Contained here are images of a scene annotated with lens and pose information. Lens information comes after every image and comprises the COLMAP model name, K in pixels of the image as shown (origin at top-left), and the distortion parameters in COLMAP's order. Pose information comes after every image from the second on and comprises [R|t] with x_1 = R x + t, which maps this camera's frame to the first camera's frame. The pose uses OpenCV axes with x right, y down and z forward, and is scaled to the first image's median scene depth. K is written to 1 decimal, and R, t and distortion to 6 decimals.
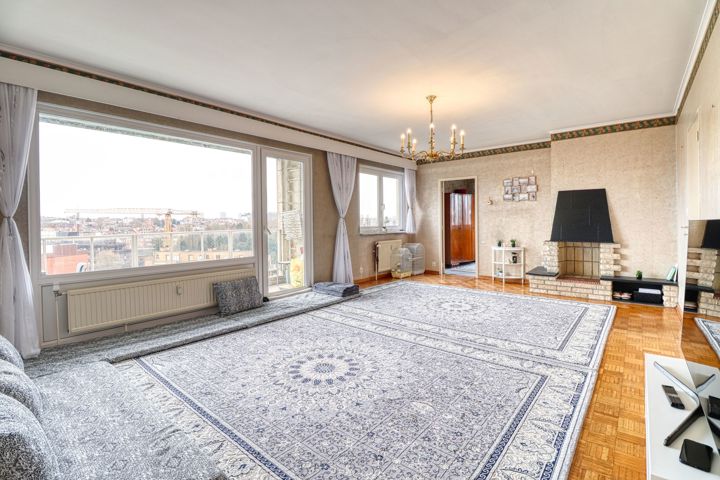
lens RADIAL K [[332.4, 0, 362.6], [0, 332.4, 229.6], [0, 0, 1]] dist [-0.002410, -0.010711]
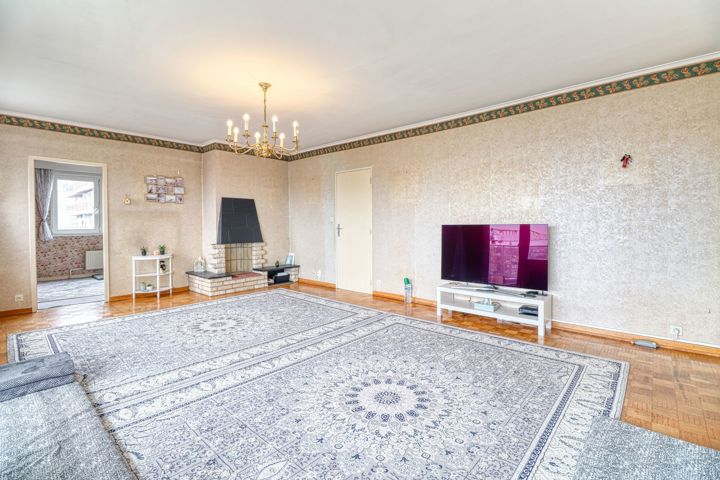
lens RADIAL K [[332.4, 0, 363.8], [0, 332.4, 230.4], [0, 0, 1]] dist [-0.002410, -0.010711]
pose [[0.024543, -0.012968, 0.999615, -0.528322], [0.023719, 0.999642, 0.012386, -0.012457], [-0.999417, 0.023406, 0.024842, 0.567181]]
